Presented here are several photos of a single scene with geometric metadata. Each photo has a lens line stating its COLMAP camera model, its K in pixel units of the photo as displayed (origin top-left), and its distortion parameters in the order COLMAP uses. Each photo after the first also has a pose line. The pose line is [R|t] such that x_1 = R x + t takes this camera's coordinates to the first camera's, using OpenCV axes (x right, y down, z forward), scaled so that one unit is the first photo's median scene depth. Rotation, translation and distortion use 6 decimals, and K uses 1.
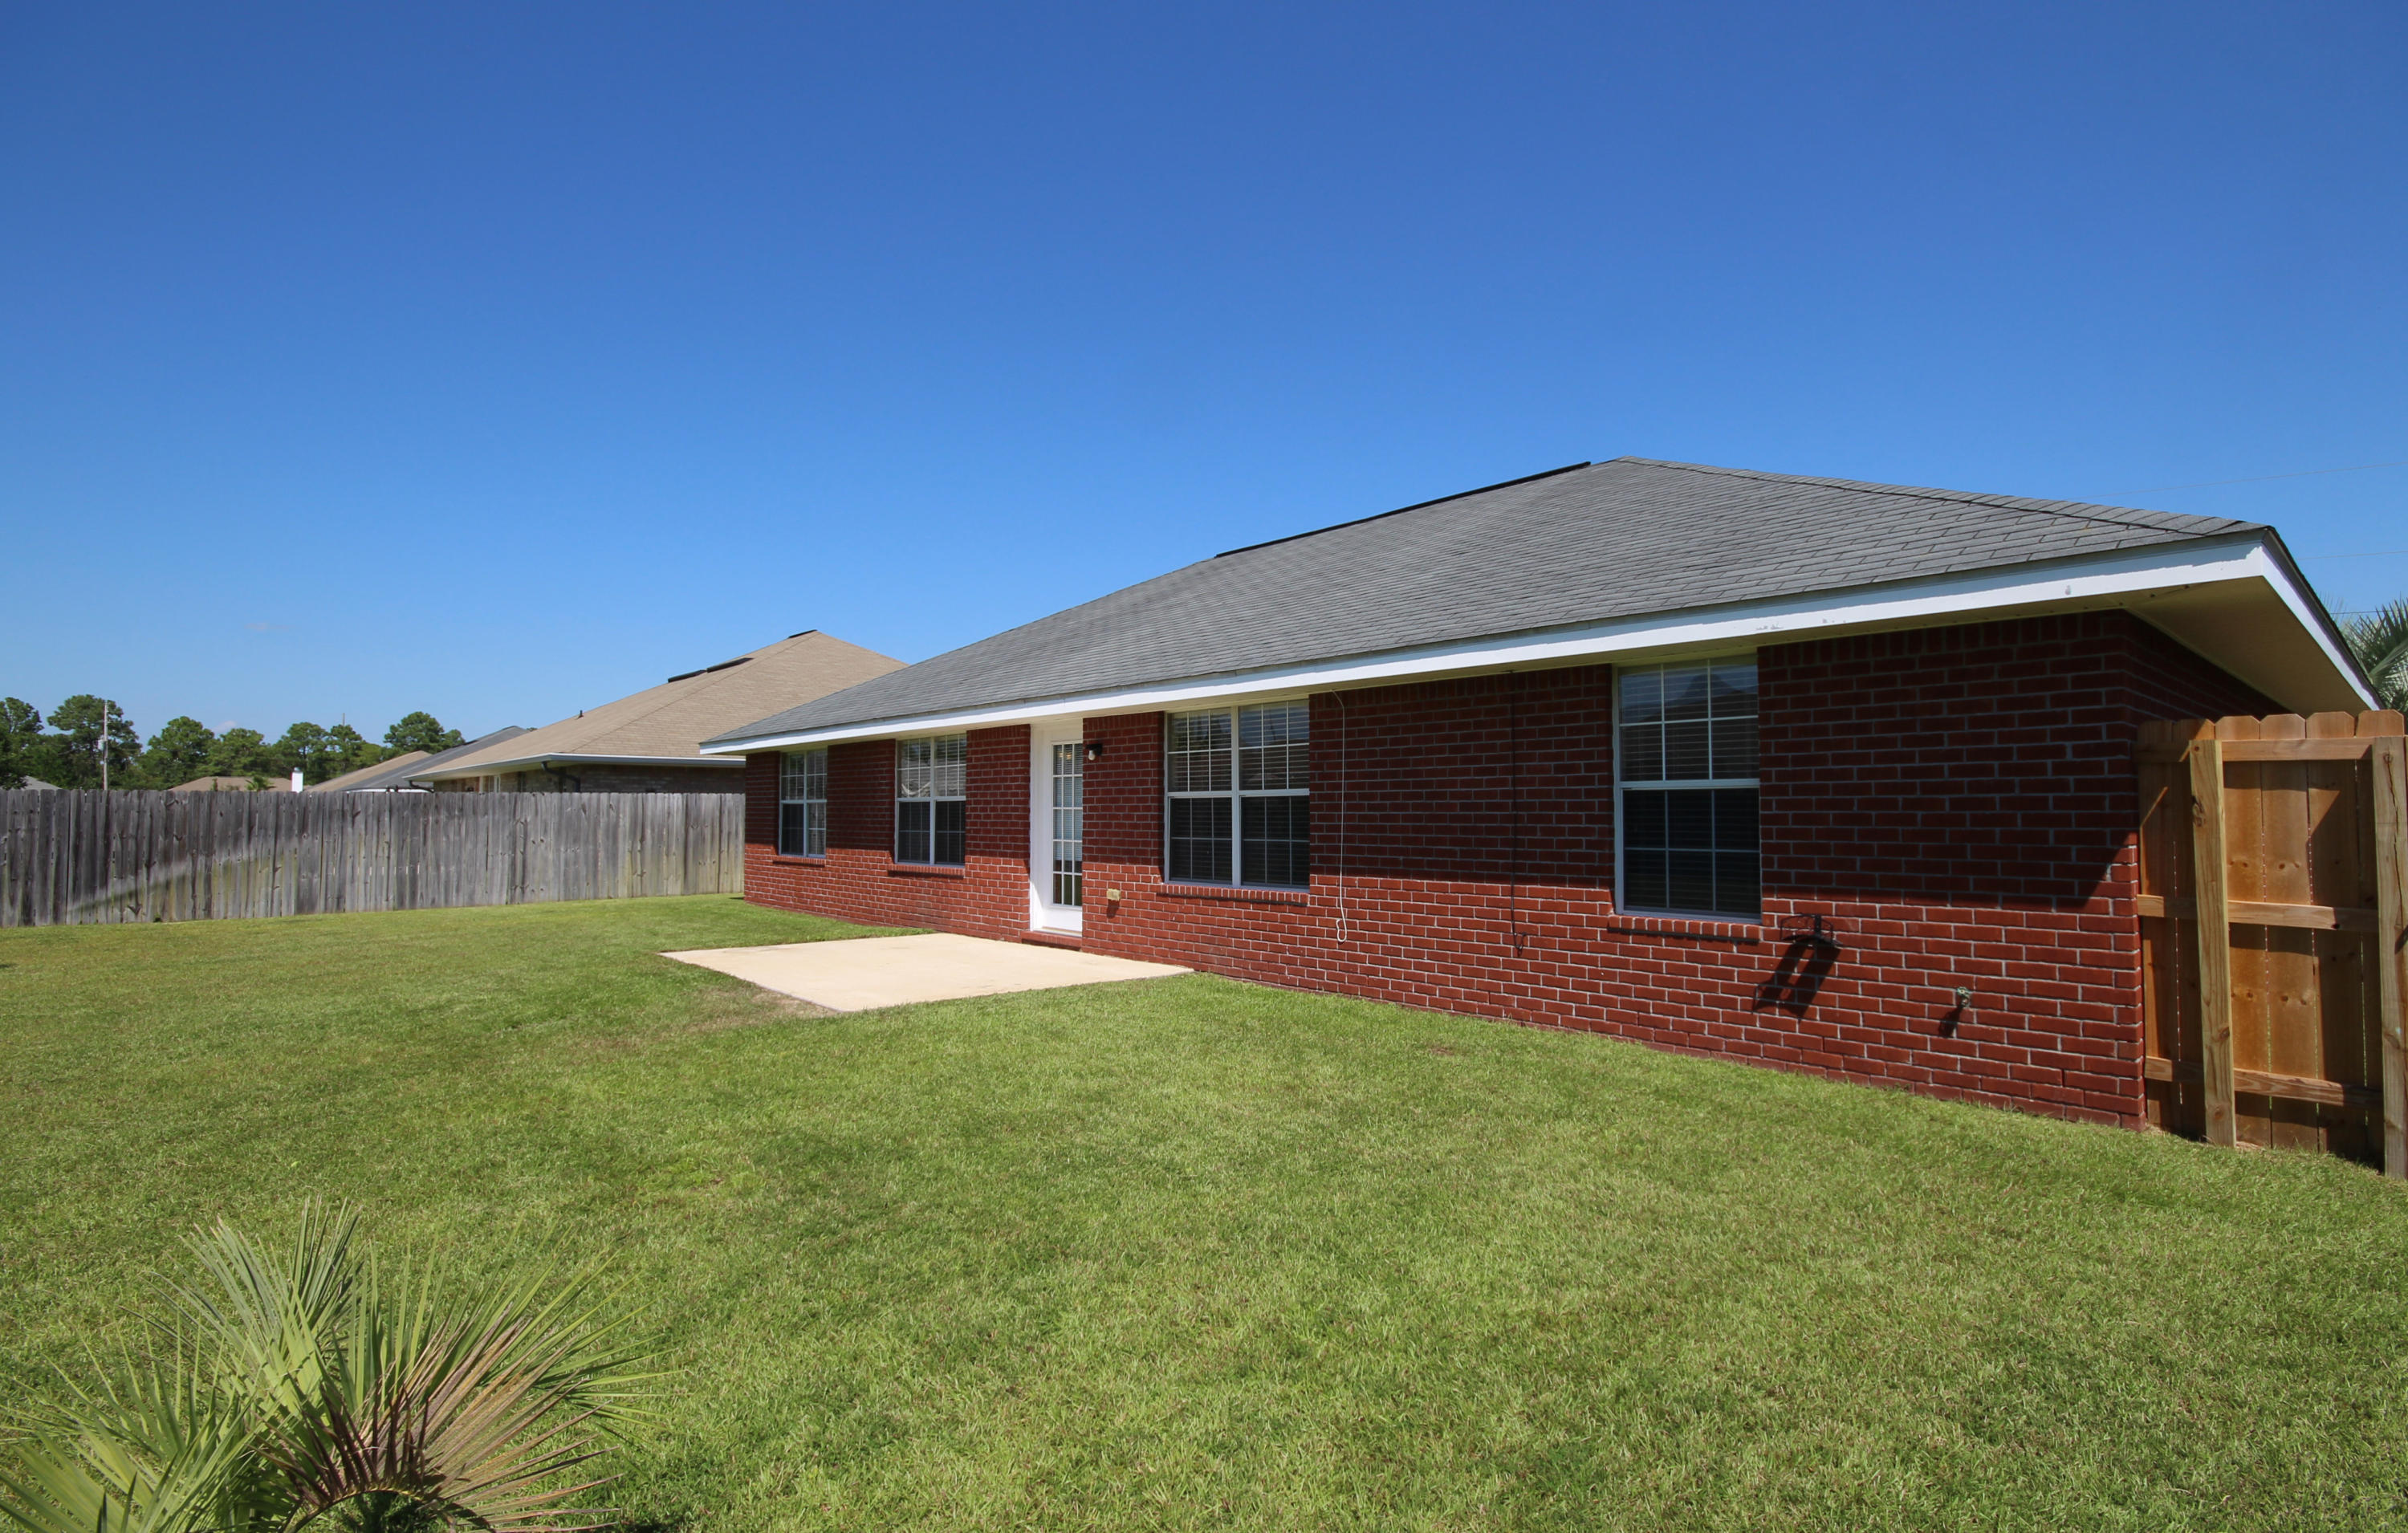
lens RADIAL K [[1139.7, 0, 1216.8], [0, 1139.7, 763.7], [0, 0, 1]] dist [-0.000876, -0.000104]
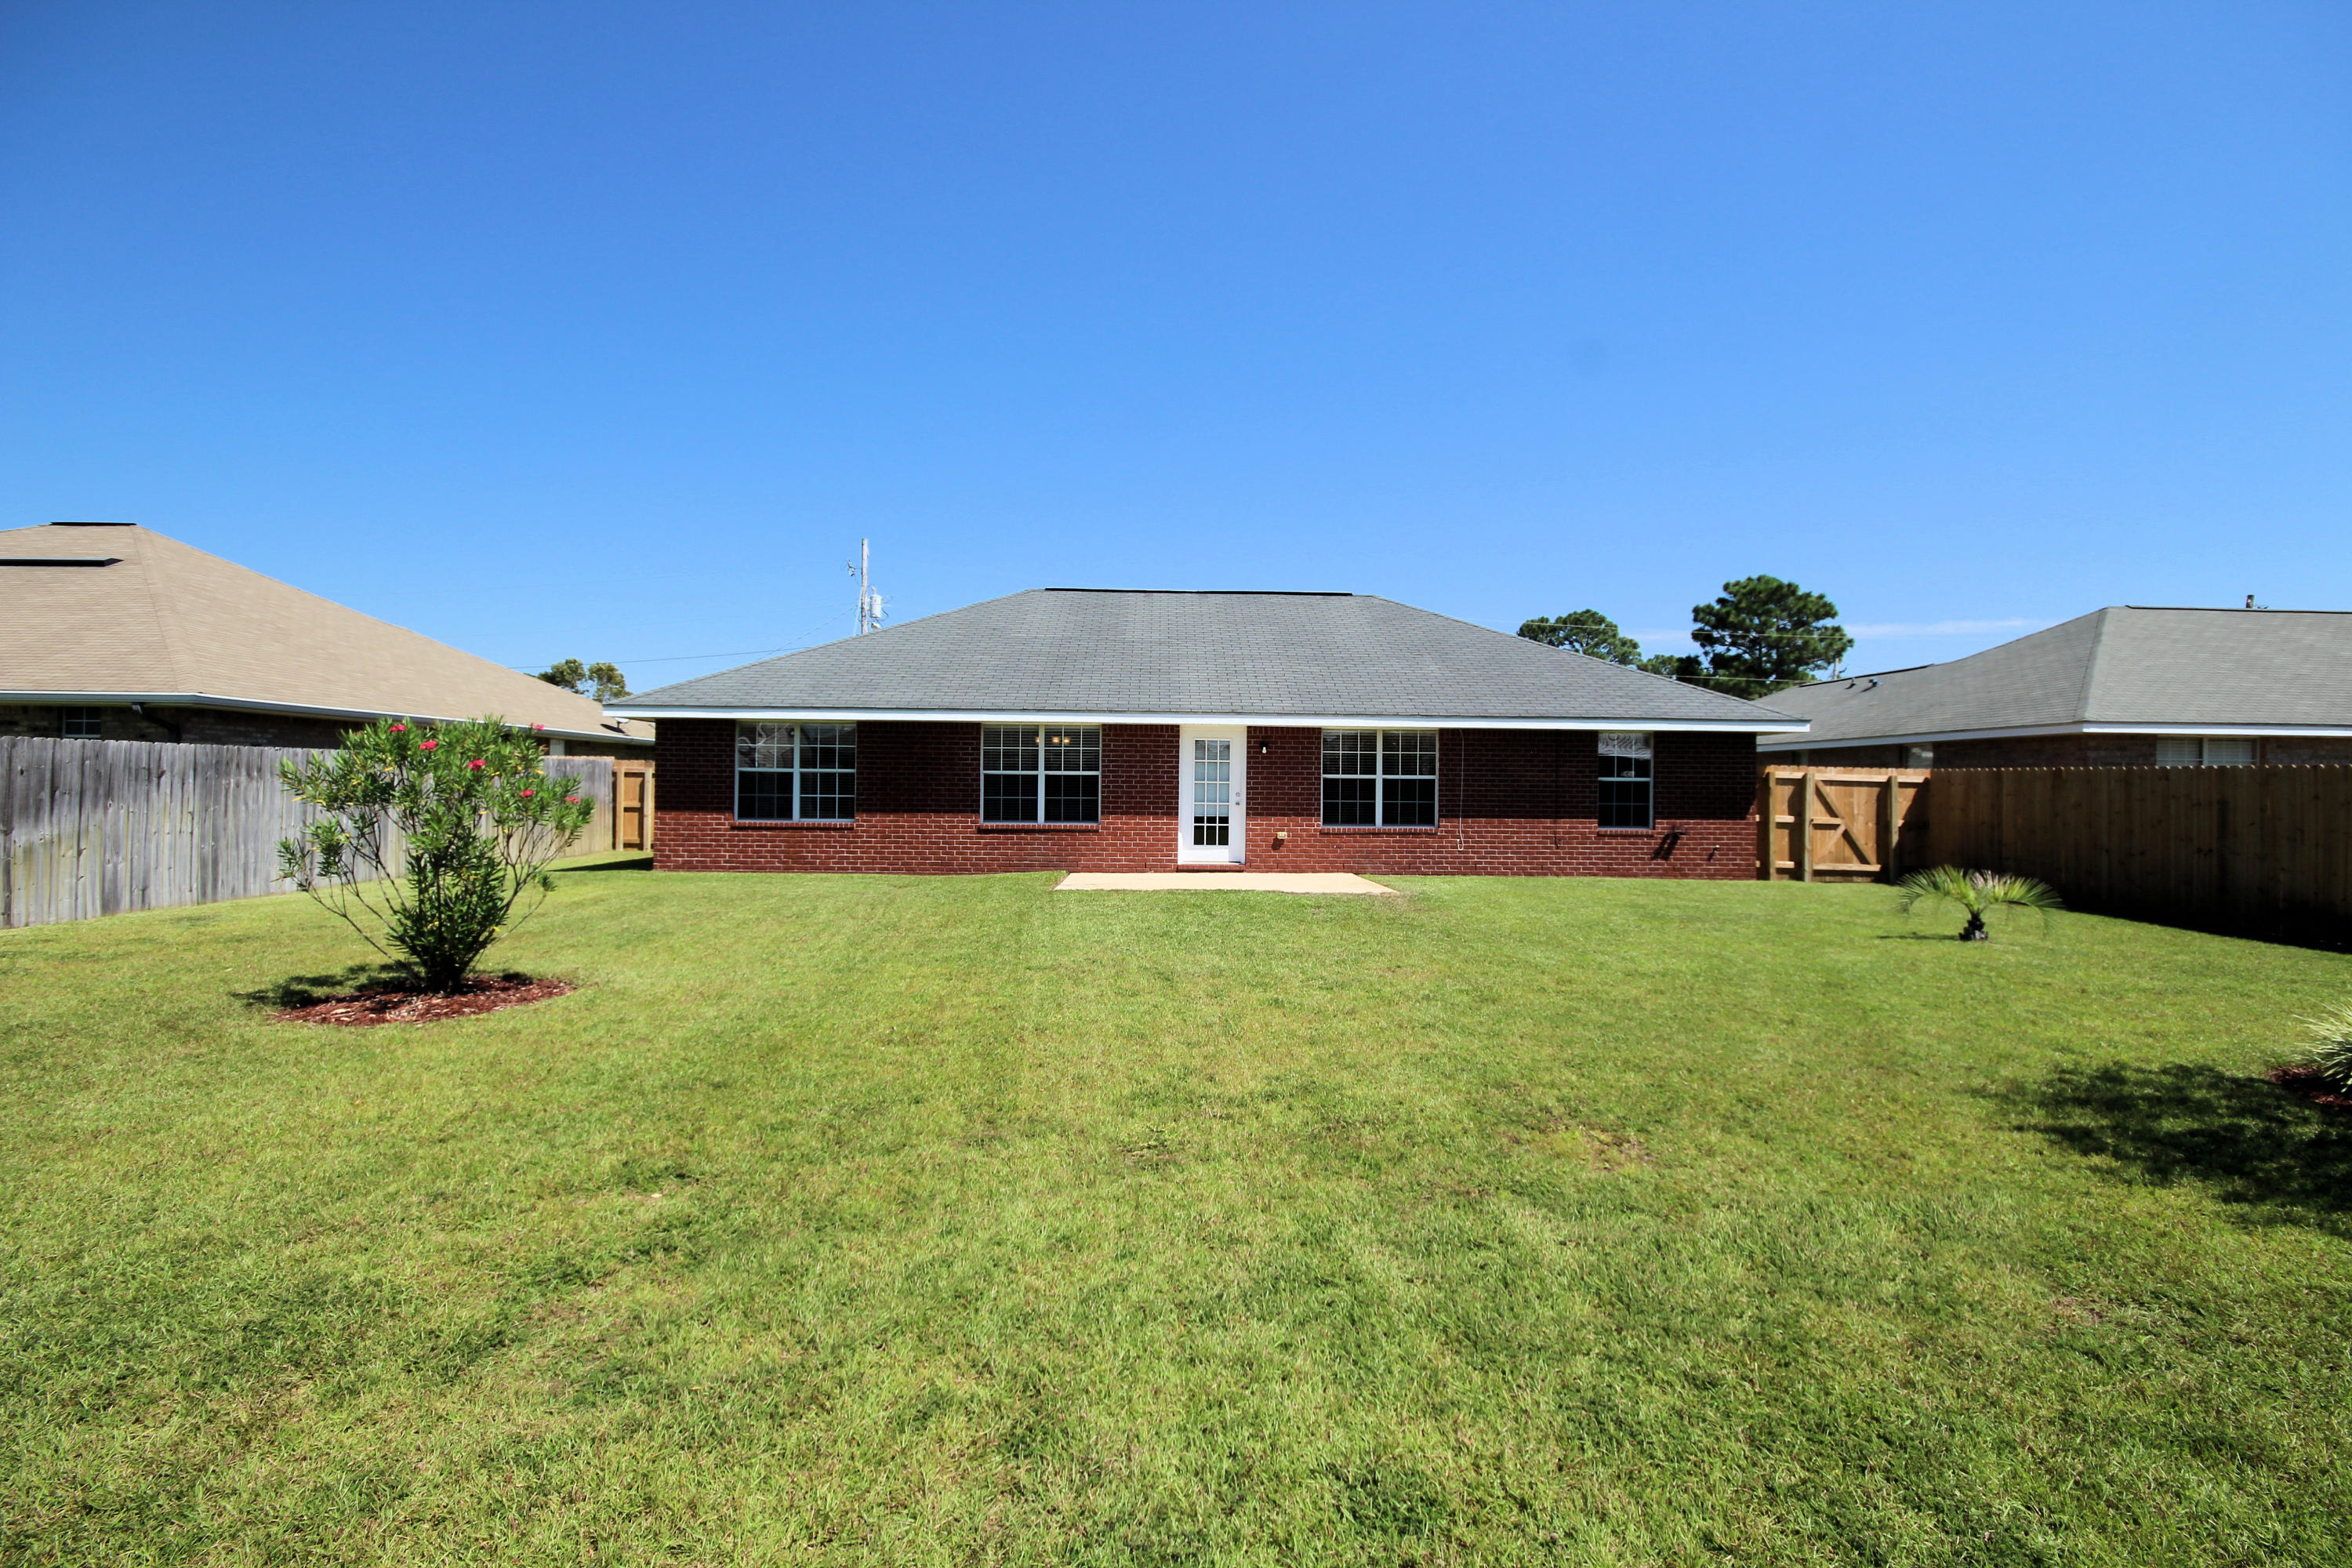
lens RADIAL K [[1093.7, 0, 1193.3], [0, 1093.7, 789.2], [0, 0, 1]] dist [0.002371, -0.008029]
pose [[0.646498, 0.006618, 0.762887, -1.248823], [-0.044190, 0.998608, 0.028785, 0.006794], [-0.761635, -0.052322, 0.645891, 0.064757]]
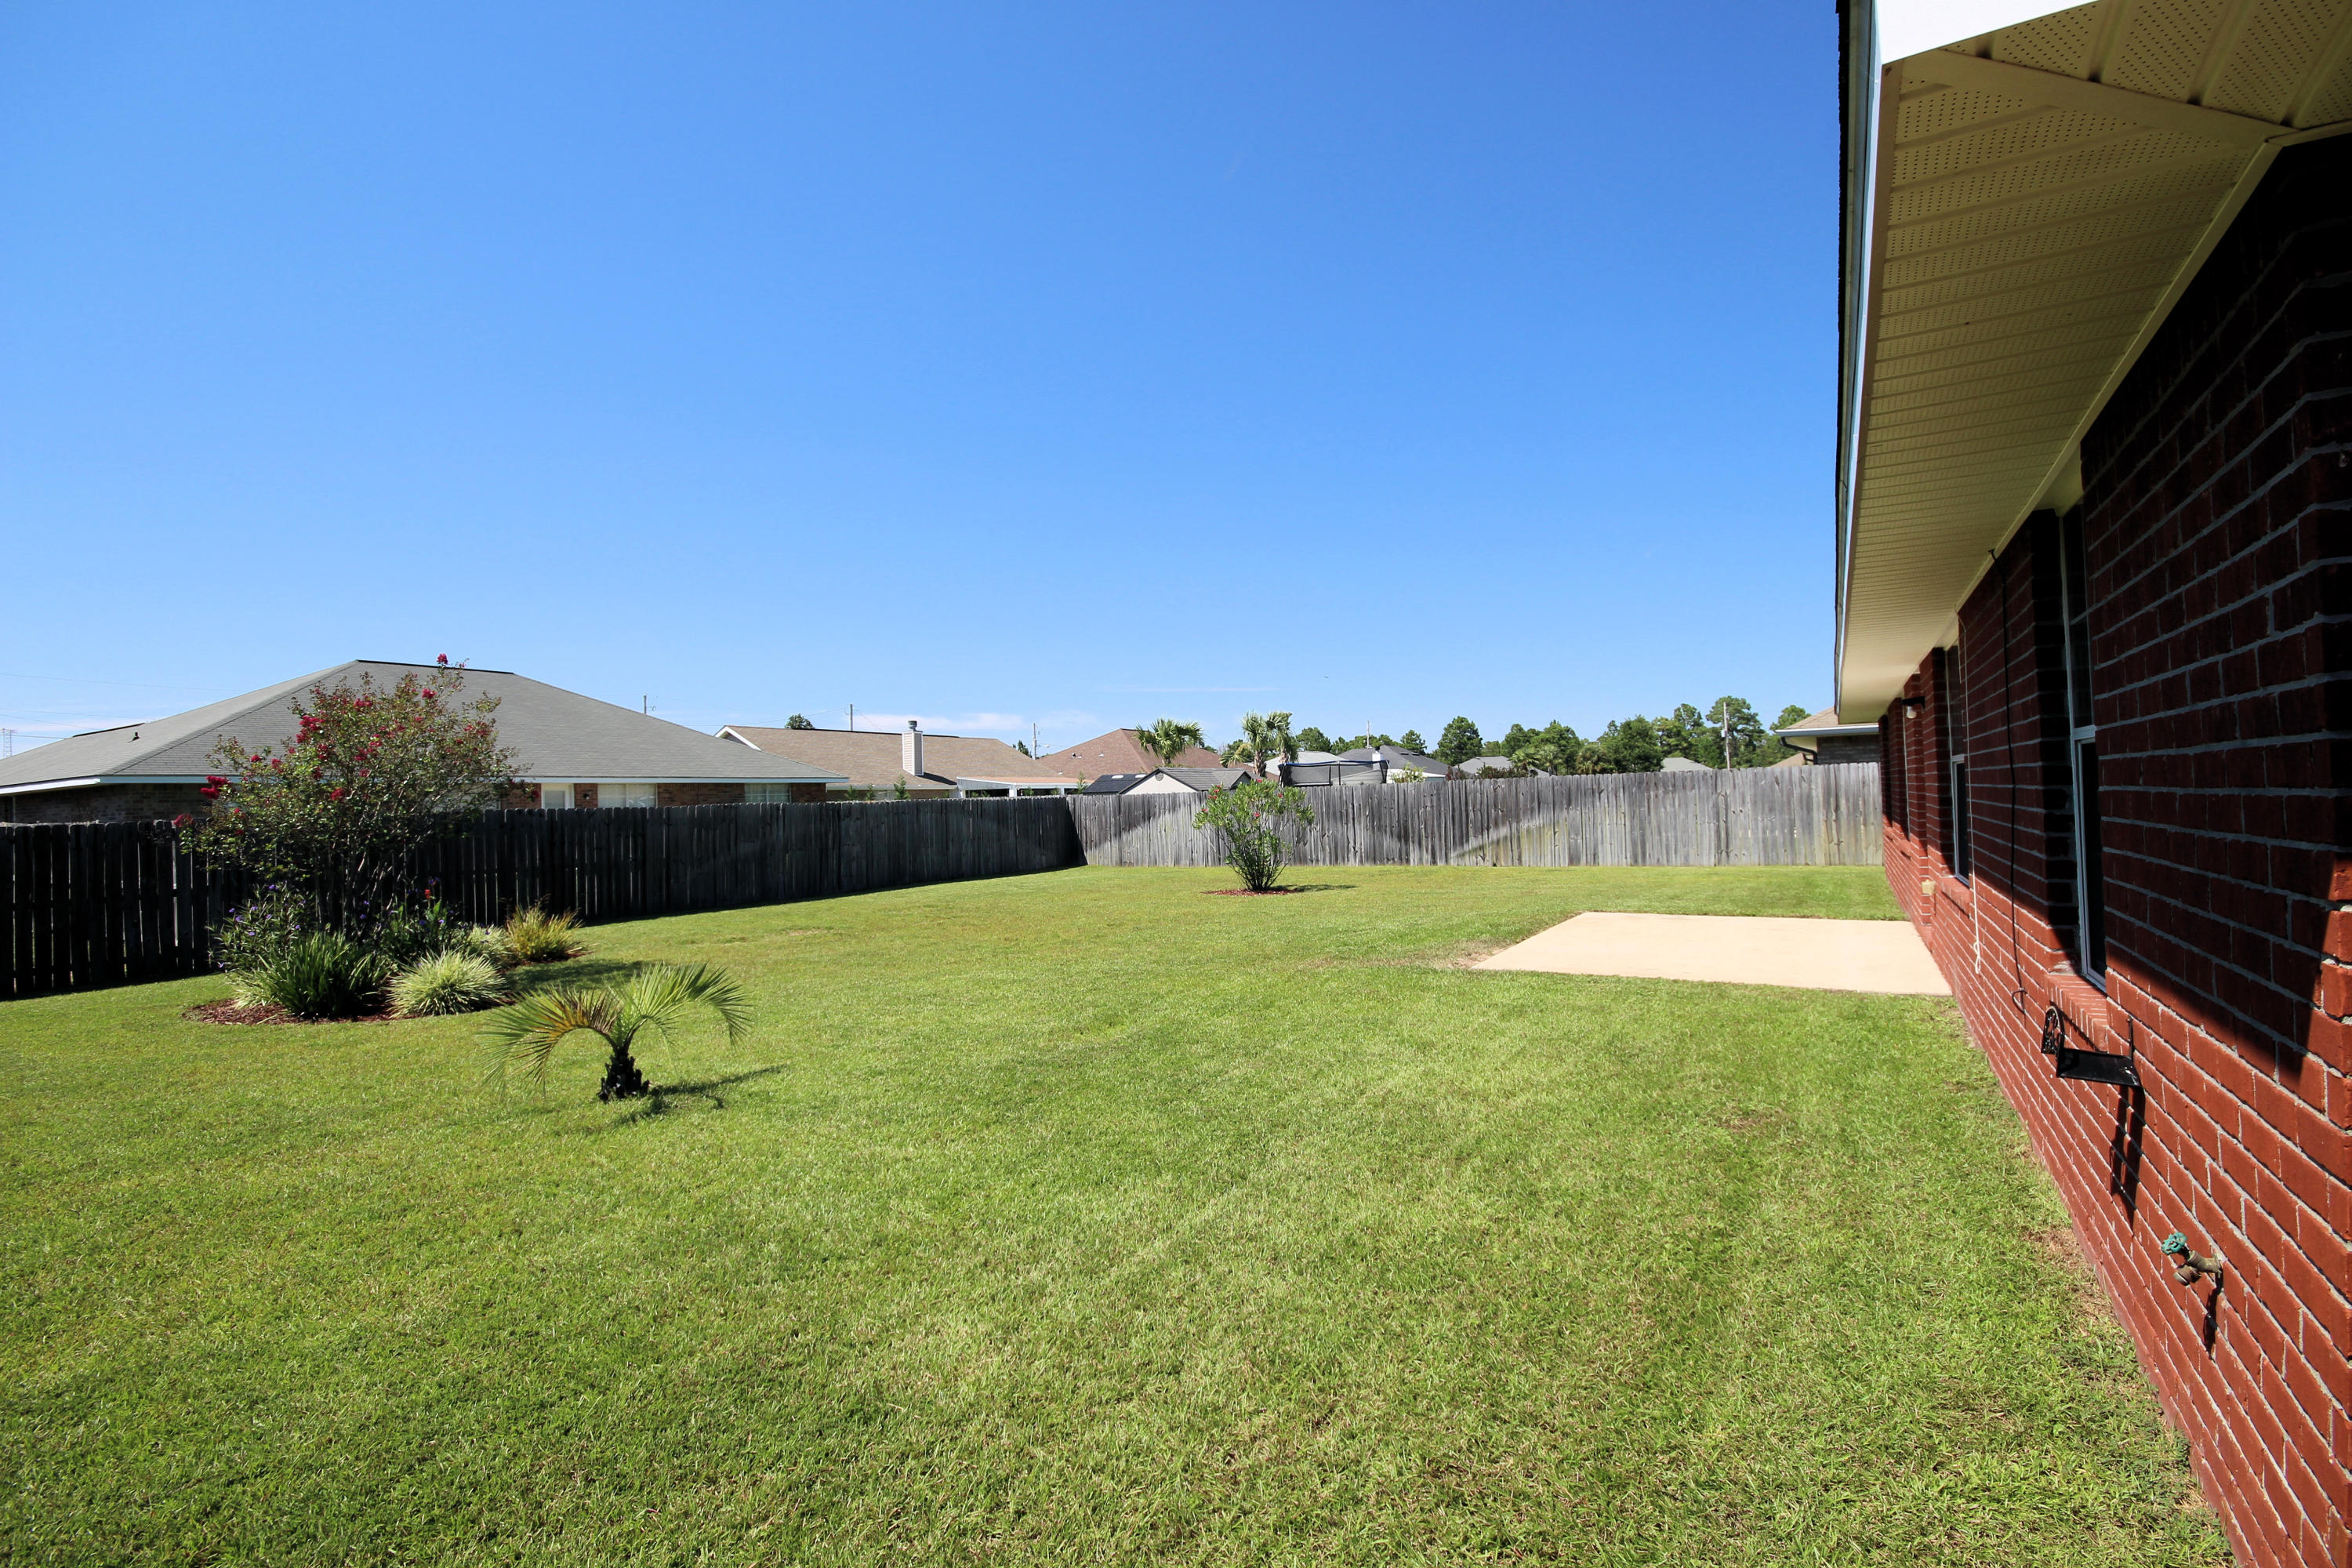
lens RADIAL K [[1093.7, 0, 1196.5], [0, 1093.7, 789.6], [0, 0, 1]] dist [0.002371, -0.008029]
pose [[0.295095, -0.019810, -0.955263, 0.452695], [0.073318, 0.997307, 0.001967, 0.007756], [0.952651, -0.070618, 0.295752, 0.265612]]
